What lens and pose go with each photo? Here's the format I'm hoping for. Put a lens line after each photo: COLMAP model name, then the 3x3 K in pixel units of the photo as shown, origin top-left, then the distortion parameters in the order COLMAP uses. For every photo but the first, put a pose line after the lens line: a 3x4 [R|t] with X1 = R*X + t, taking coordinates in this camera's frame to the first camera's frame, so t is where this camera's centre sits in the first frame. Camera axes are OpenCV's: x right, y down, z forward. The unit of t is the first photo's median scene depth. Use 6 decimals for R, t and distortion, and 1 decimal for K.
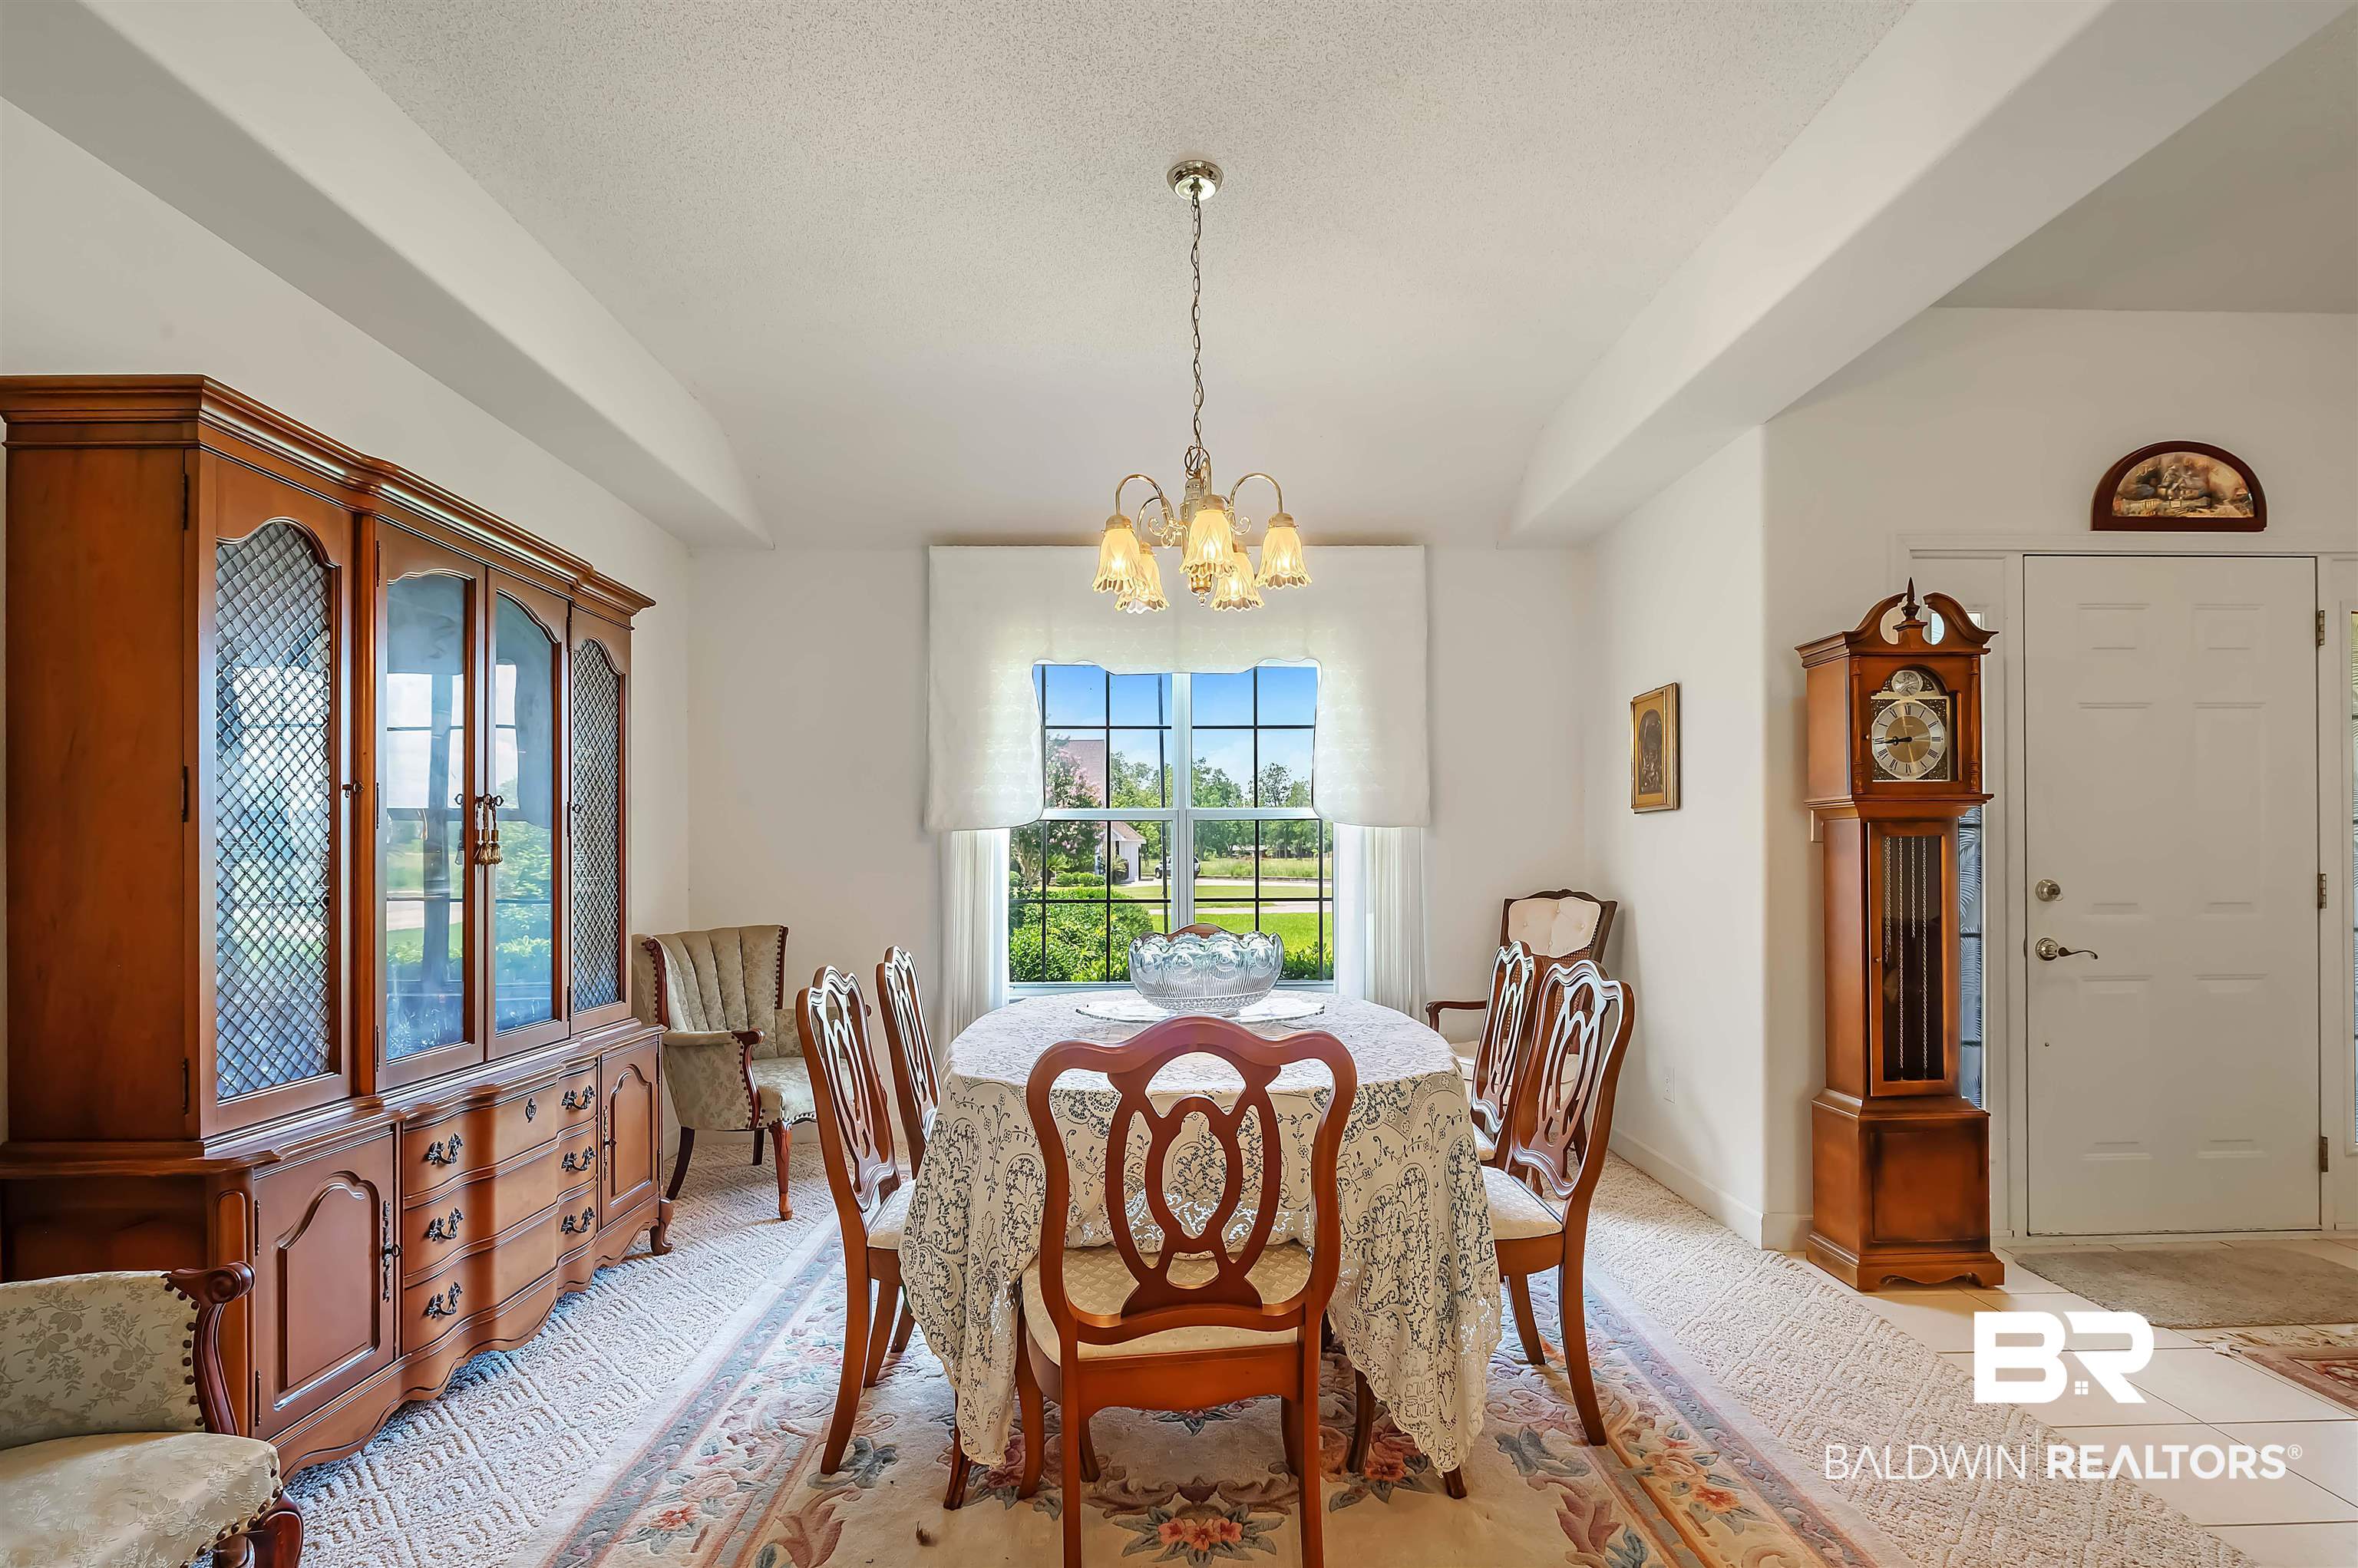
lens RADIAL K [[1107.4, 0, 1190.9], [0, 1107.4, 850.5], [0, 0, 1]] dist [-0.010379, -0.000229]
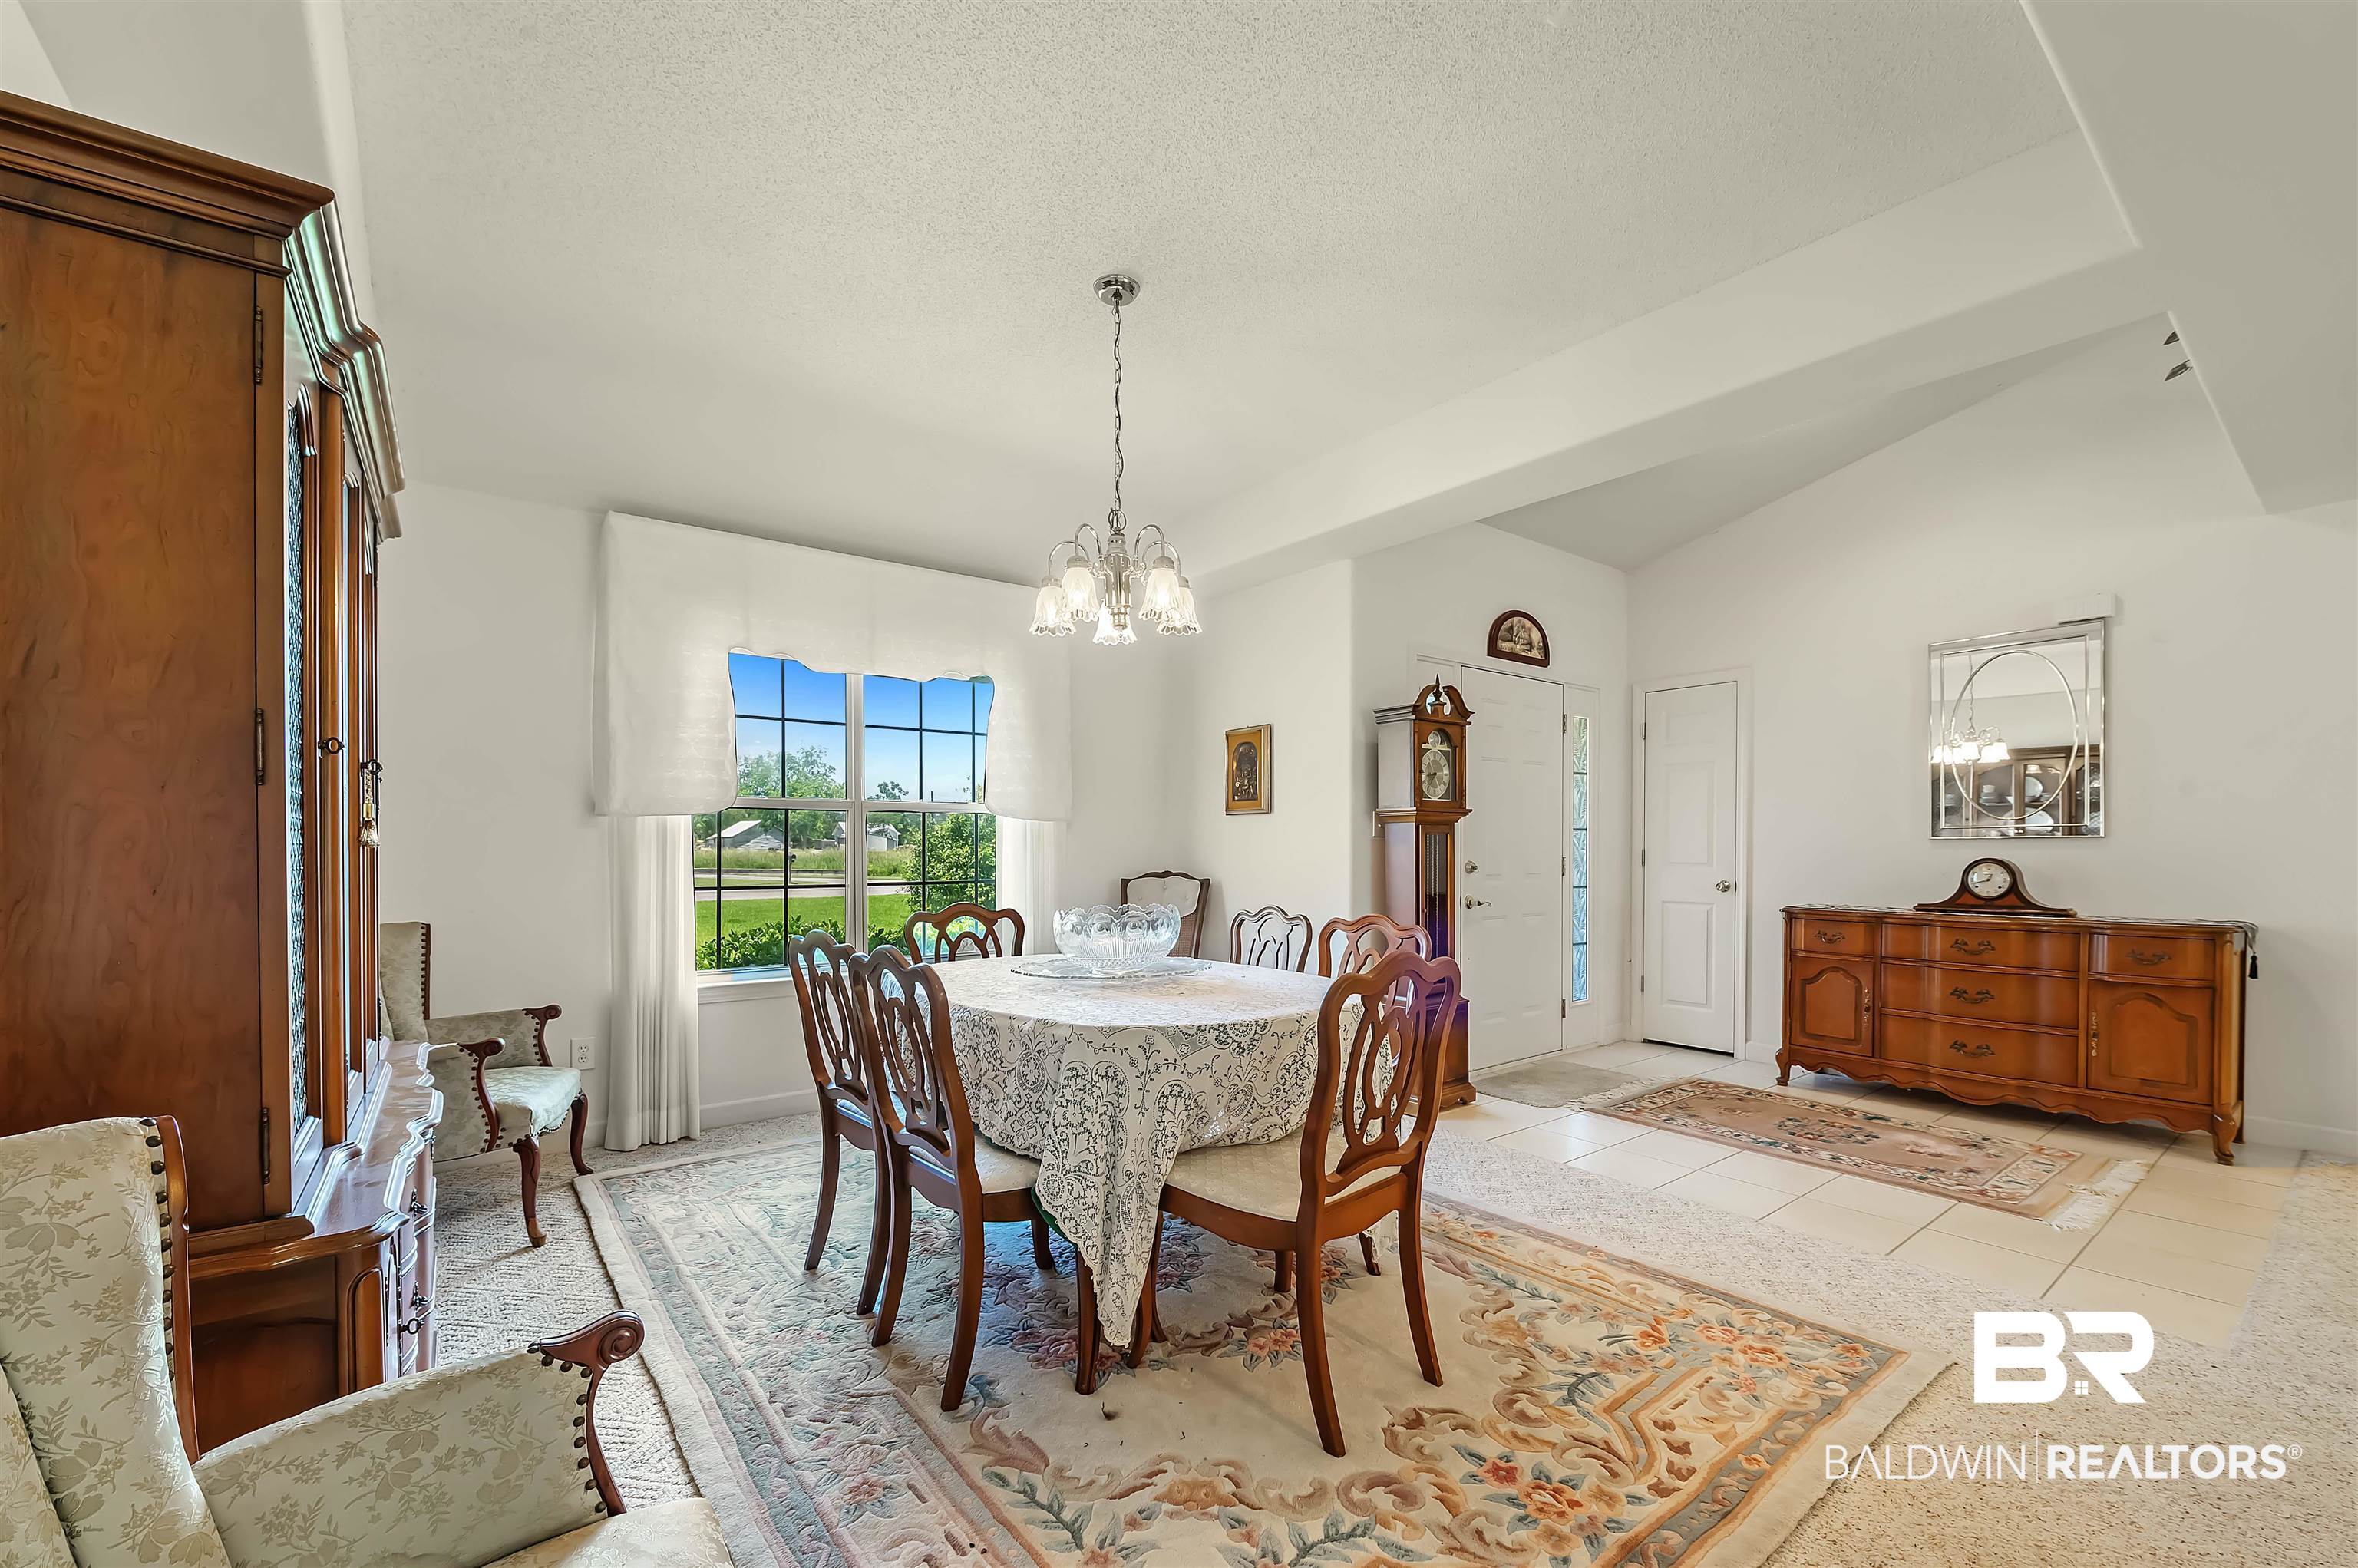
lens RADIAL K [[969.7, 0, 1188.2], [0, 969.7, 851.3], [0, 0, 1]] dist [-0.012533, -0.000133]
pose [[0.803487, 0.001846, 0.595319, -0.473570], [-0.007057, 0.999954, 0.006424, 0.005828], [-0.595280, -0.009363, 0.803464, 0.071020]]
